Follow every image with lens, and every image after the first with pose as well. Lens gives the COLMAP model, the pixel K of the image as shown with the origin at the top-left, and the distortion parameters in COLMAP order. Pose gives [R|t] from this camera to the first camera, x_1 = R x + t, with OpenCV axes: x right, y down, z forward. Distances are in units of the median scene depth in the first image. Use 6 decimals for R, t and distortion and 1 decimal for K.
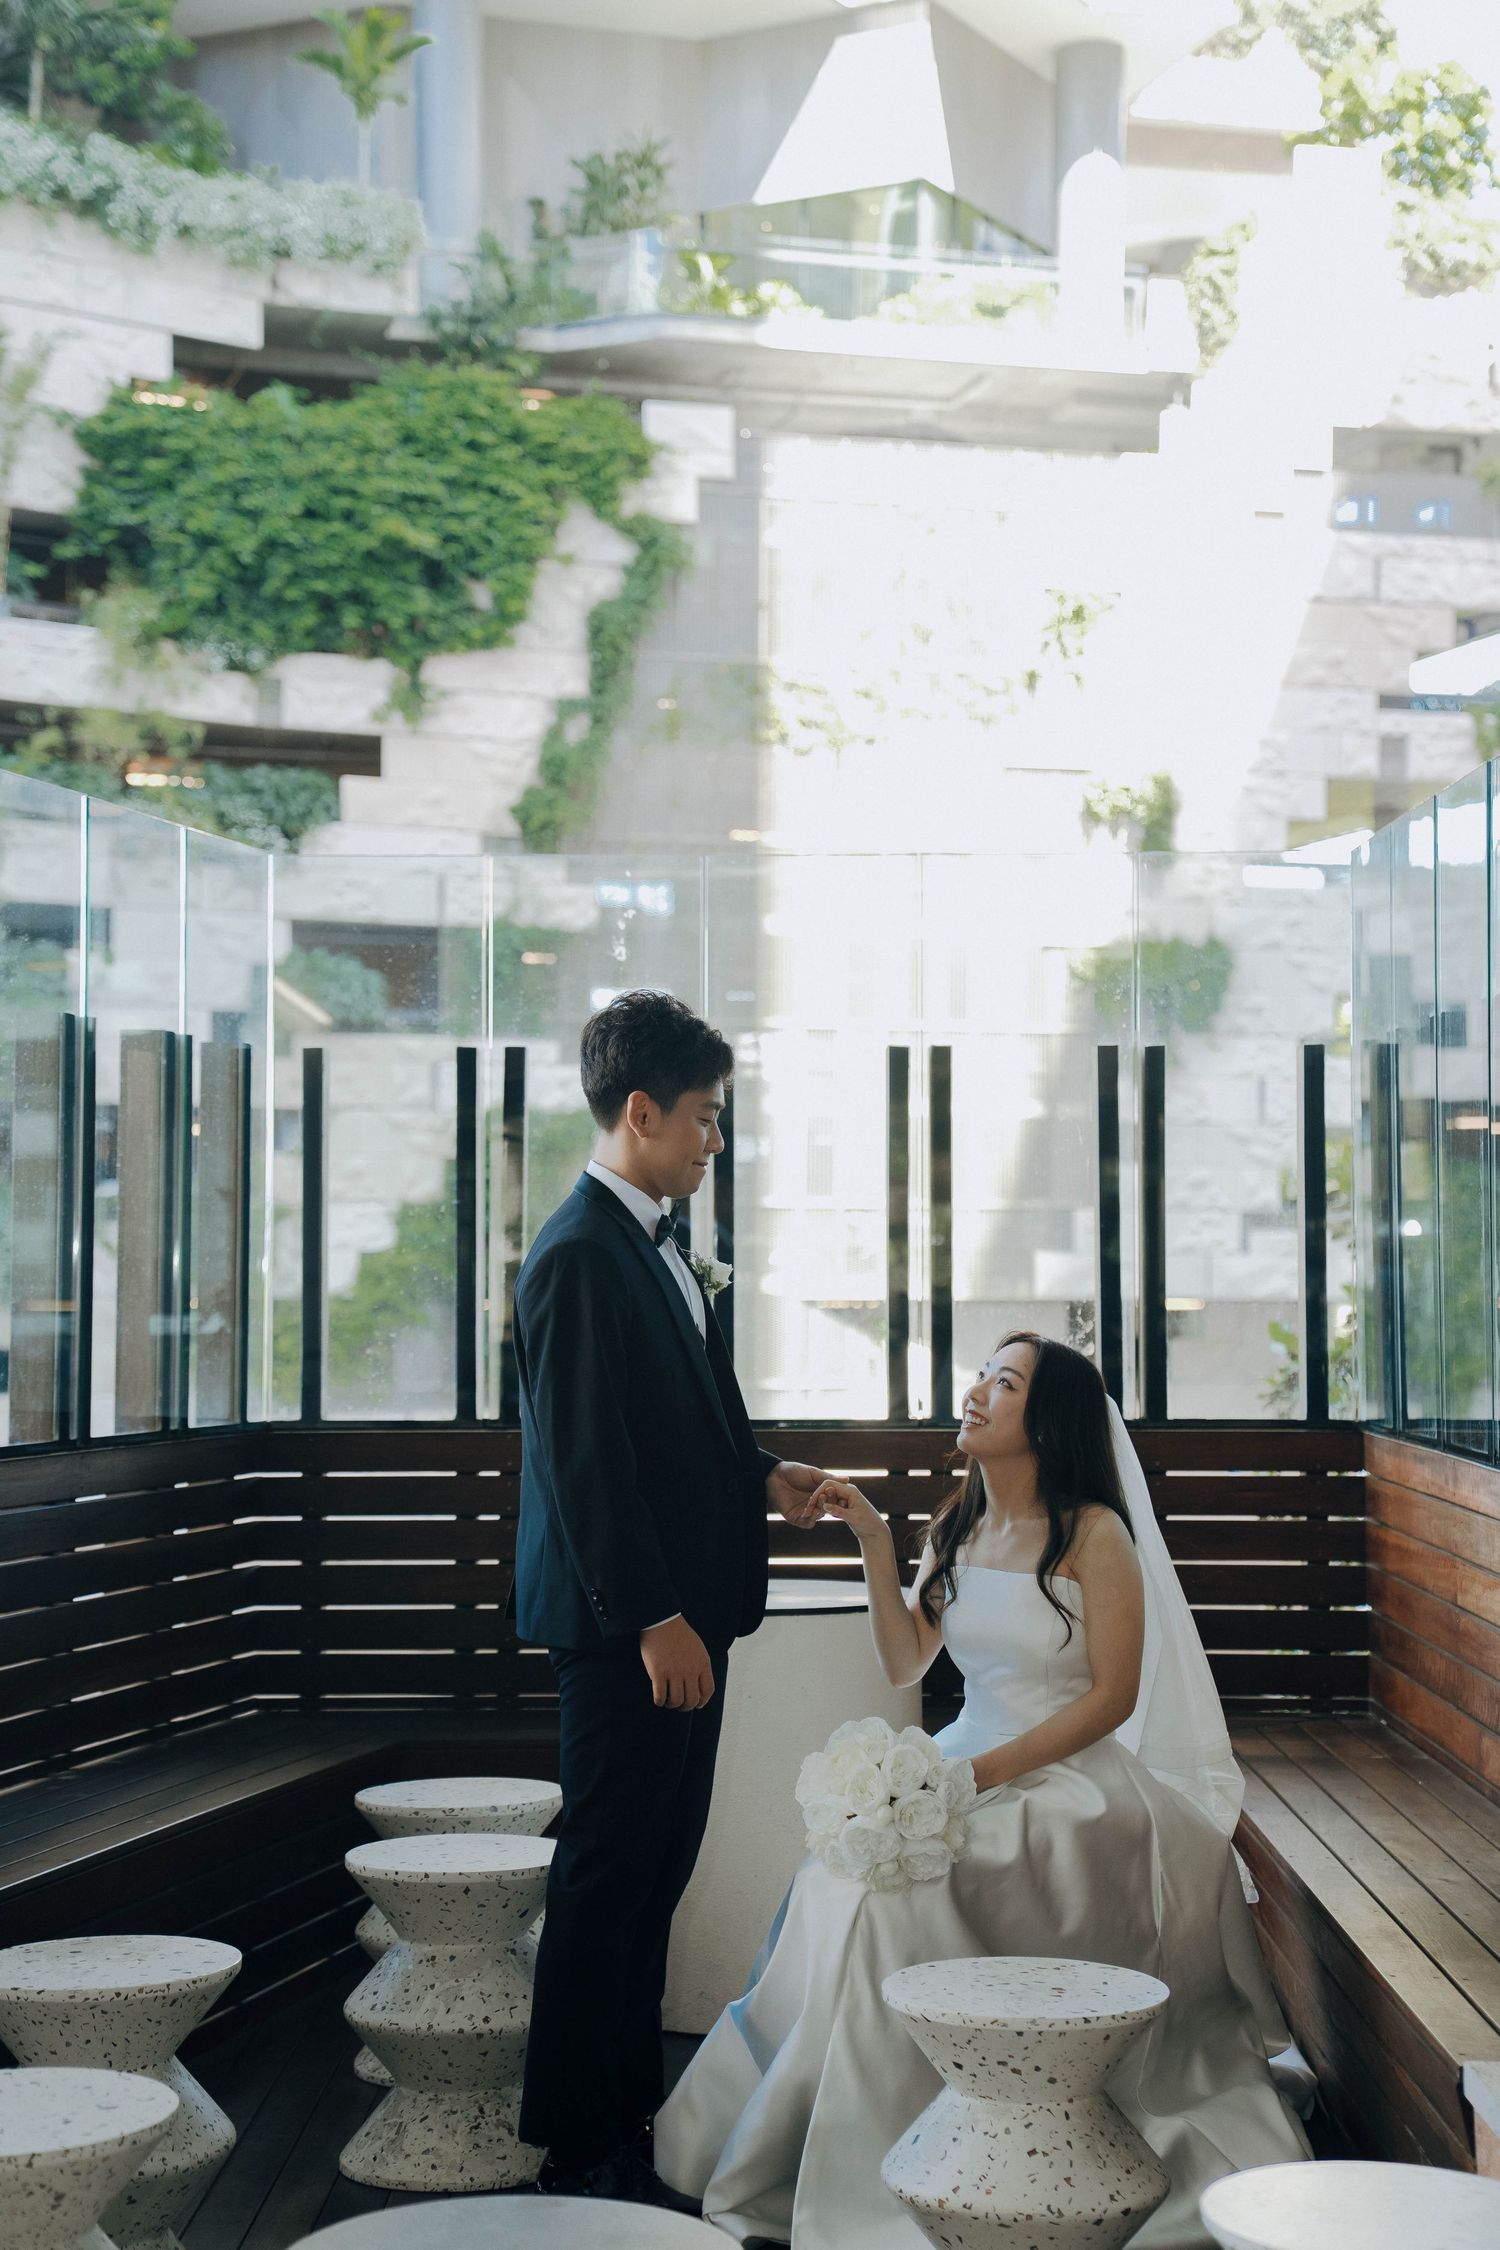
lens RADIAL K [[3510.7, 0, 750.0], [0, 3510.7, 1125.0], [0, 0, 1]] dist [0.247847, 0.170214]
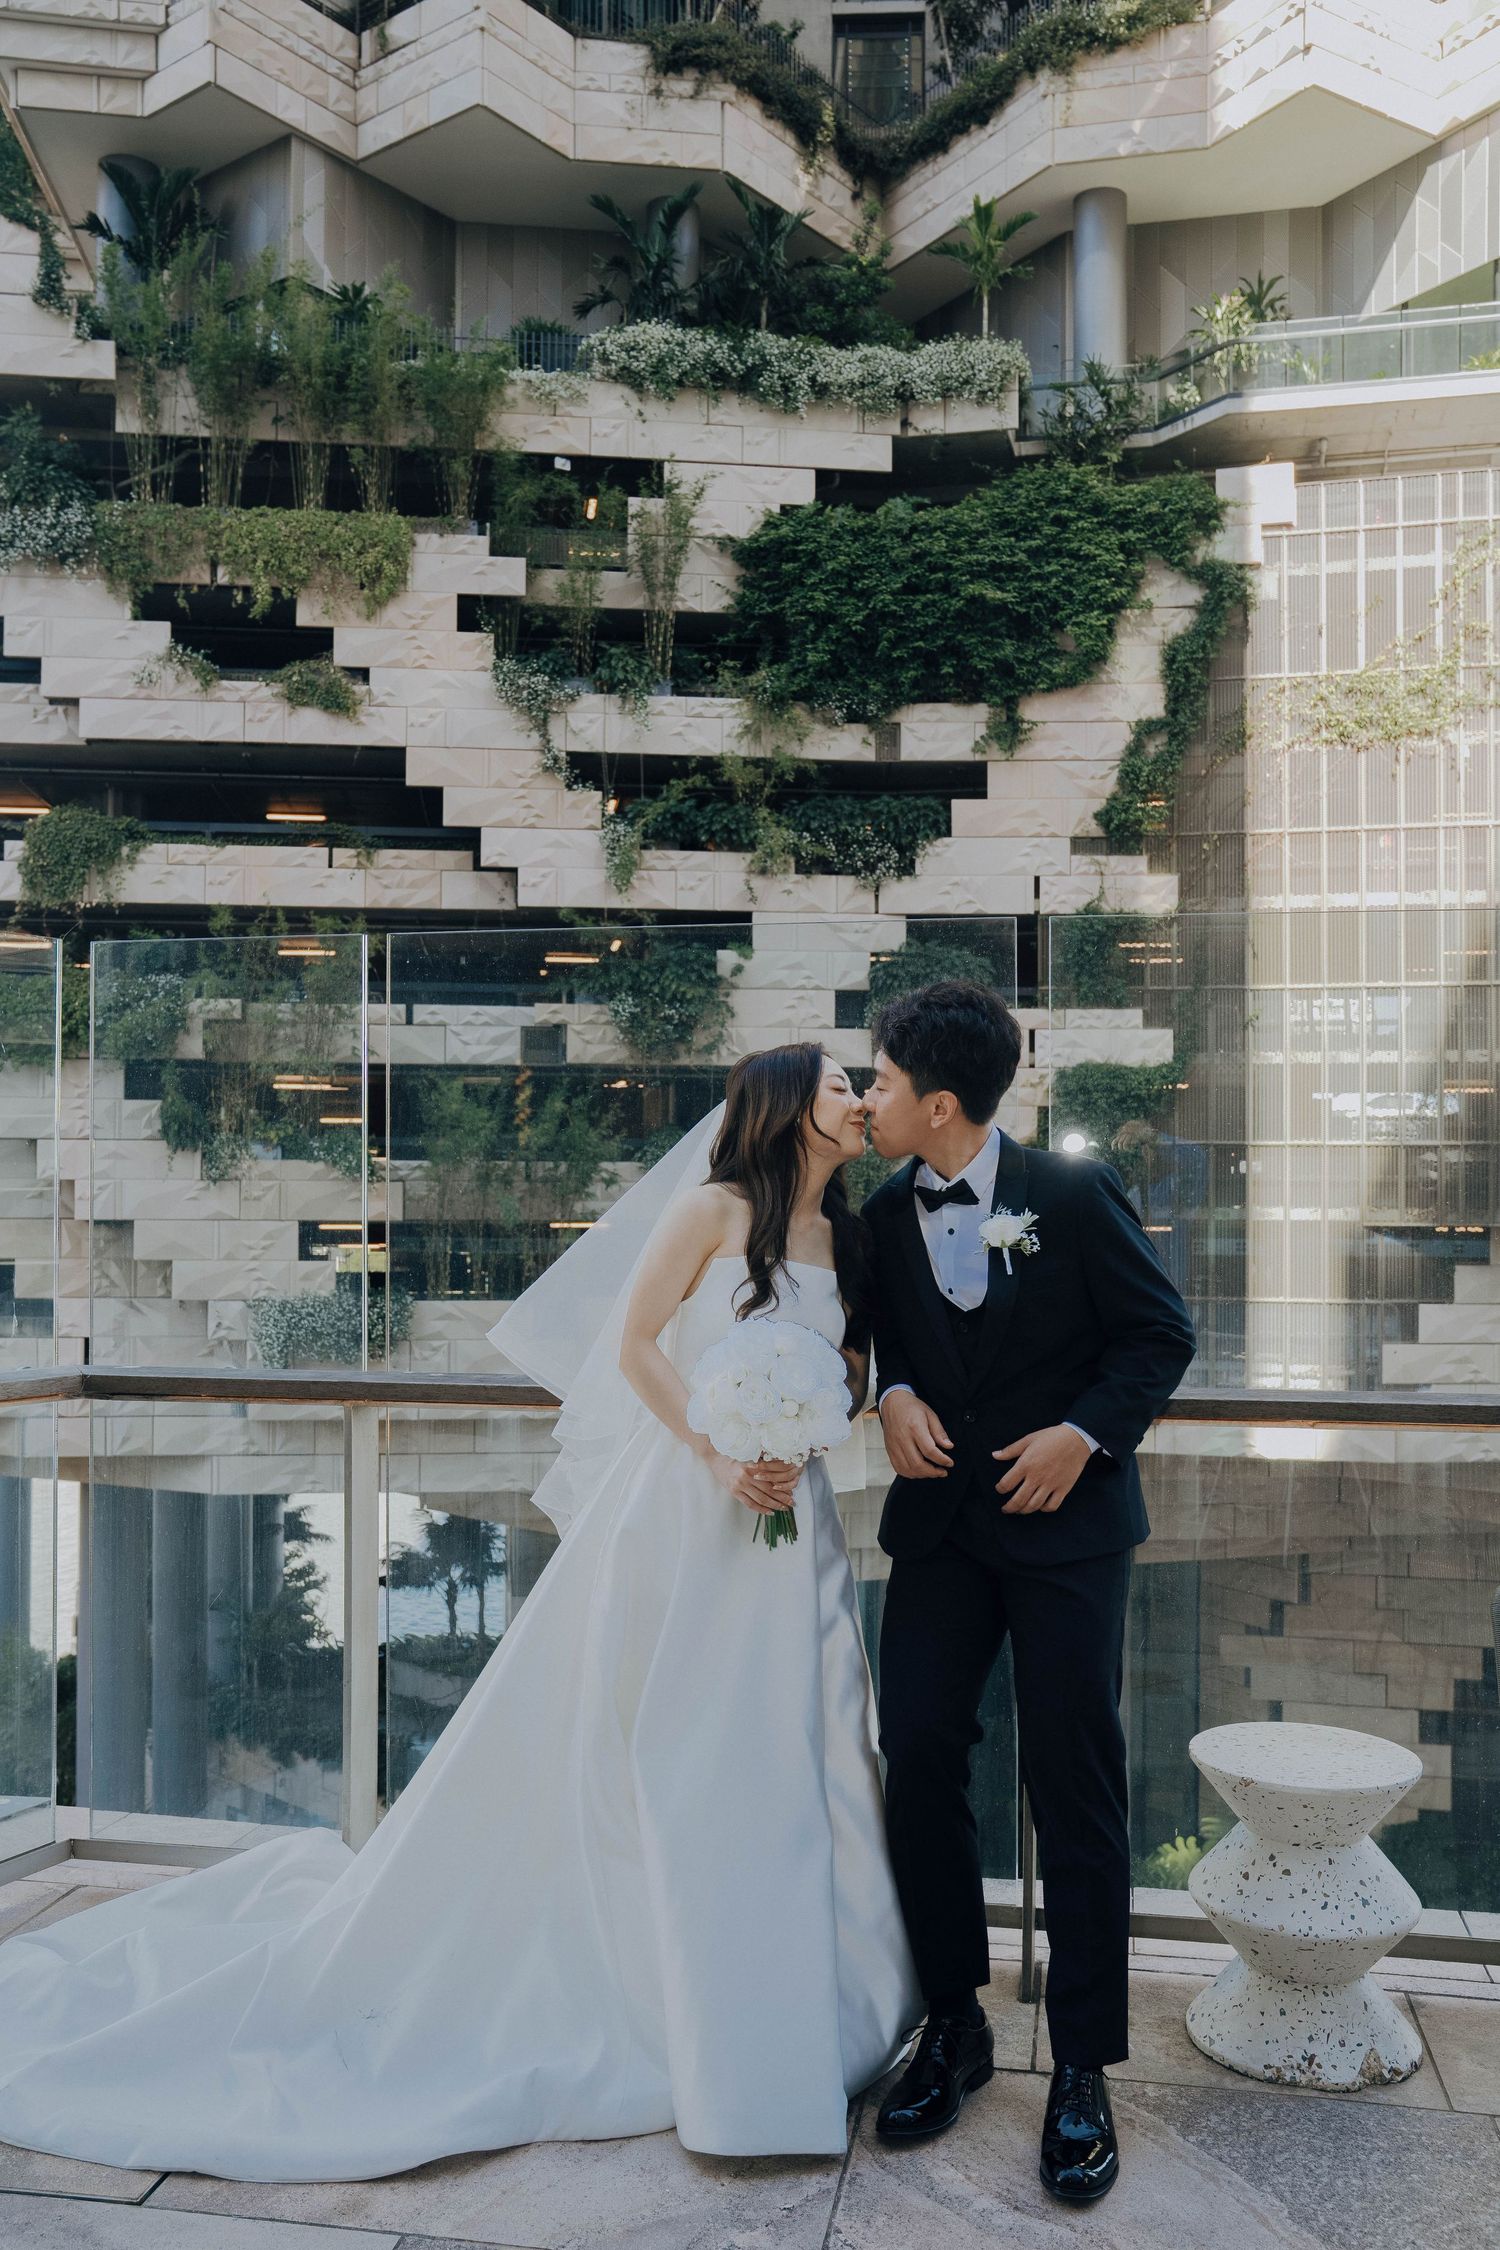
lens RADIAL K [[1968.4, 0, 750.0], [0, 1968.4, 1125.0], [0, 0, 1]] dist [-0.085163, 0.157811]
pose [[0.882696, -0.015134, -0.469700, 0.138442], [0.015627, 0.999874, -0.002848, 0.015184], [0.469684, -0.004826, 0.882822, 0.357176]]
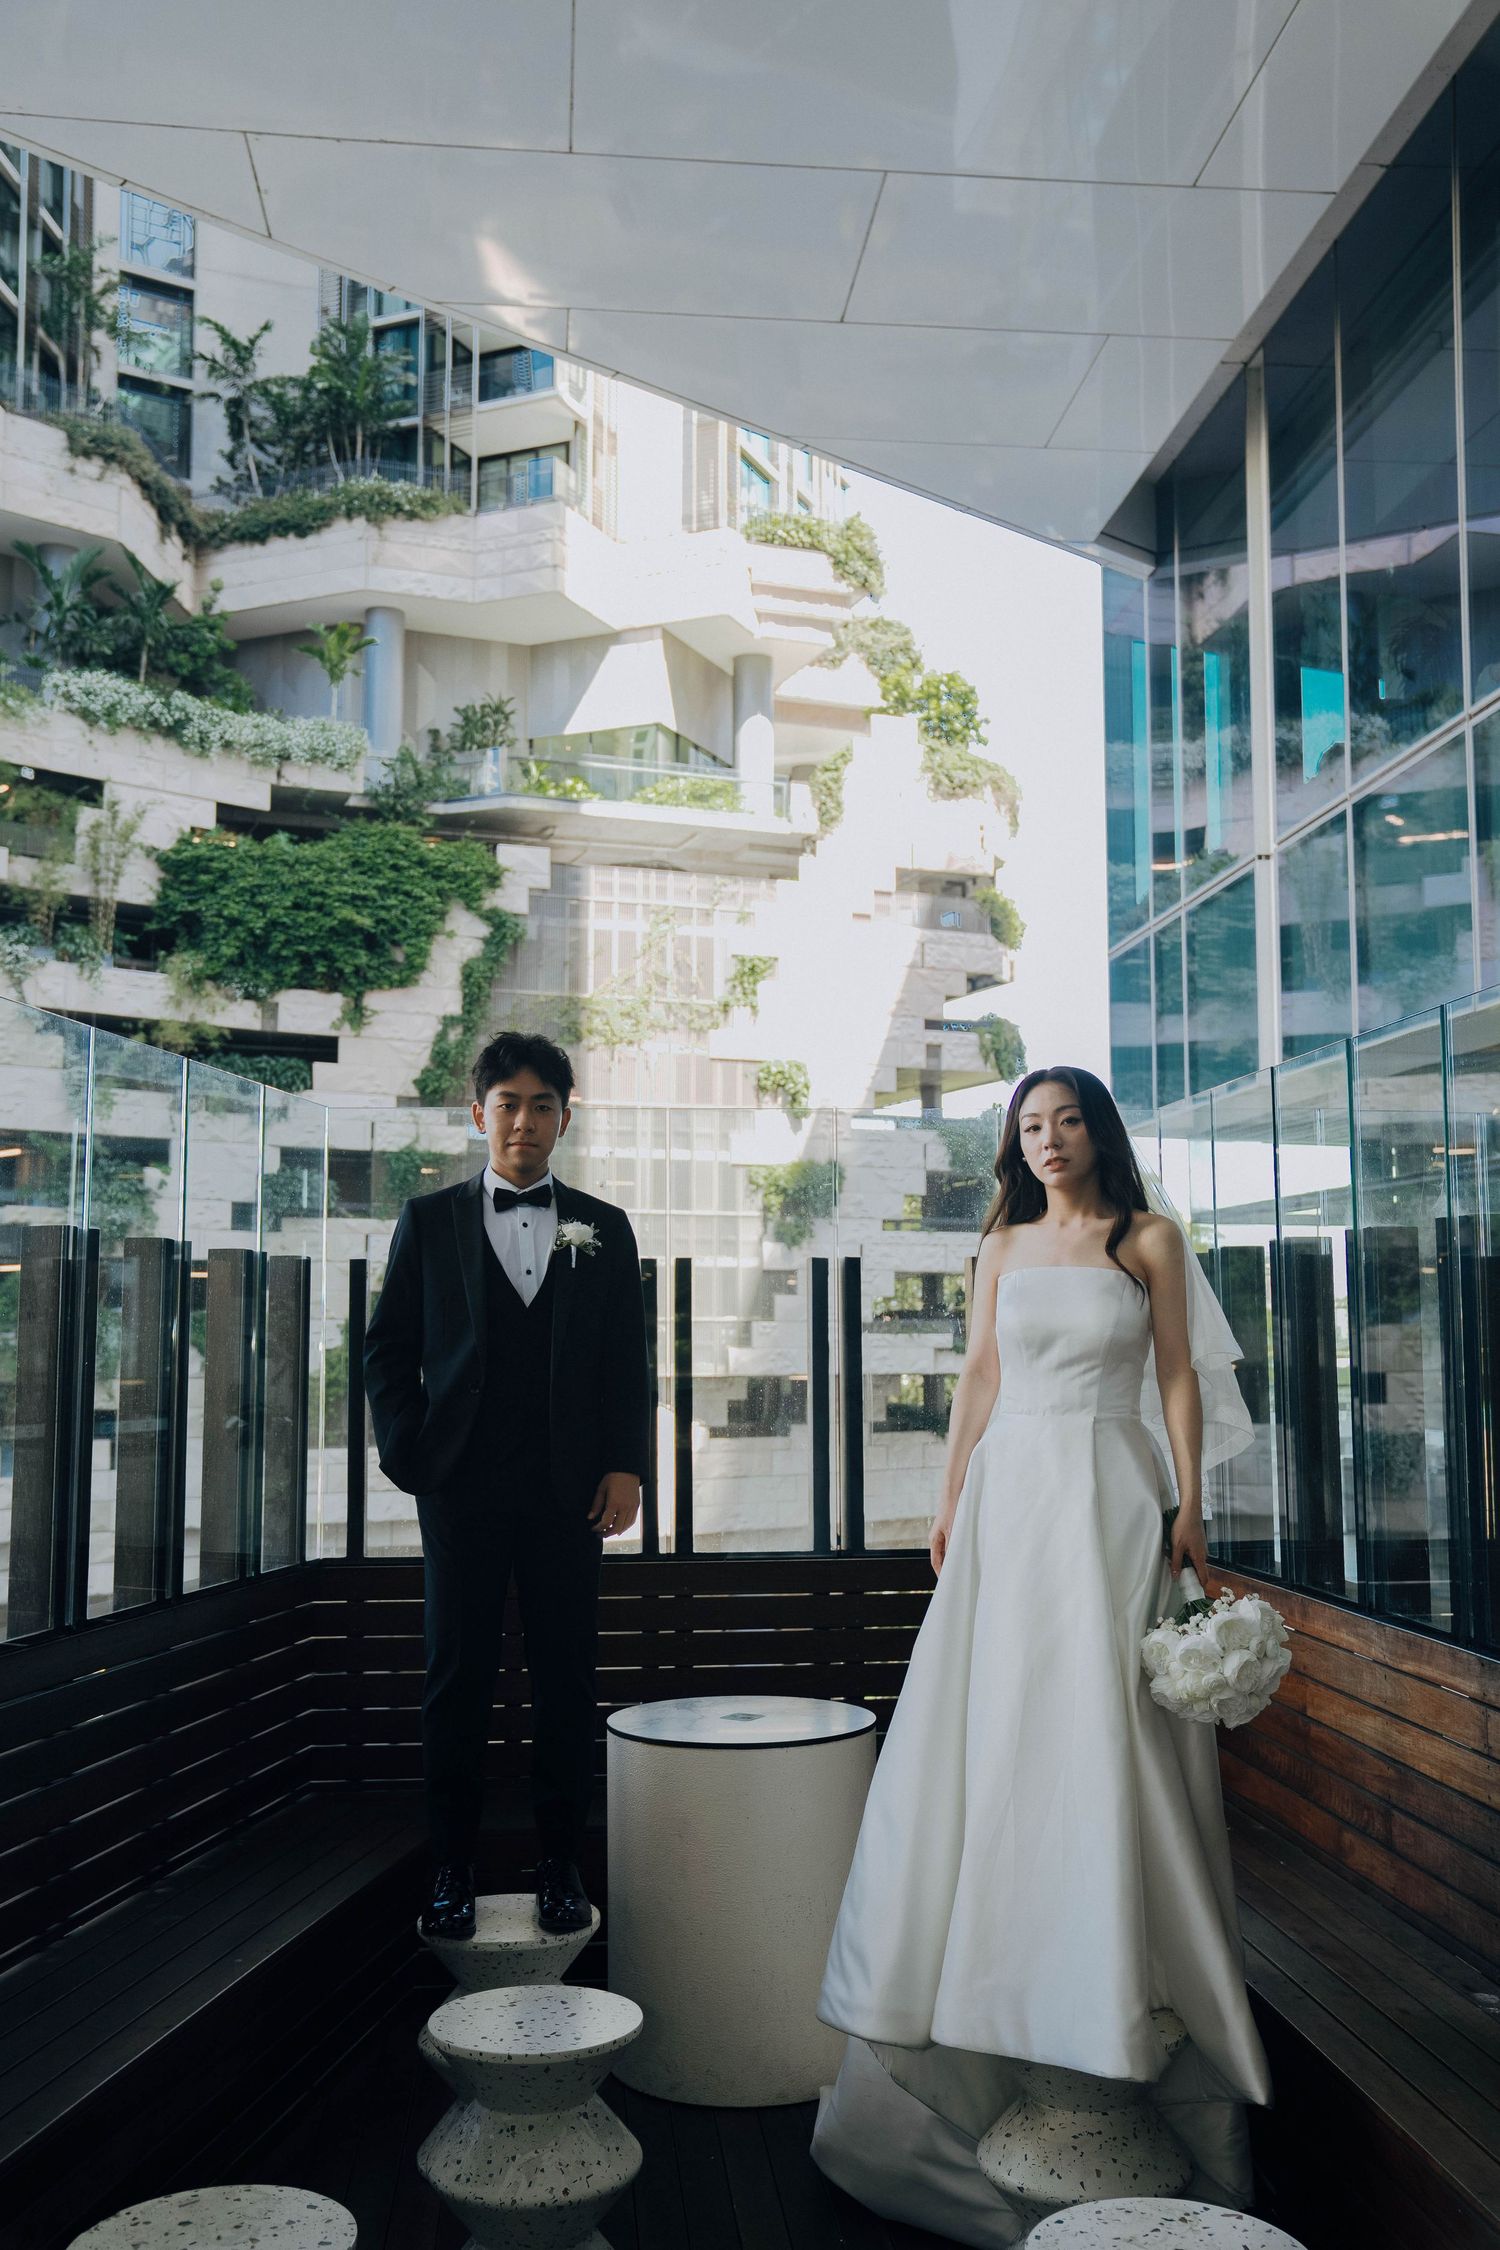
lens RADIAL K [[2018.5, 0, 738.4], [0, 2018.5, 1152.8], [0, 0, 1]] dist [-0.060989, 0.163738]
pose [[0.995369, 0.003311, 0.096070, -0.007285], [0.002206, 0.998356, -0.057267, -0.001397], [-0.096102, 0.057214, 0.993726, 0.042997]]
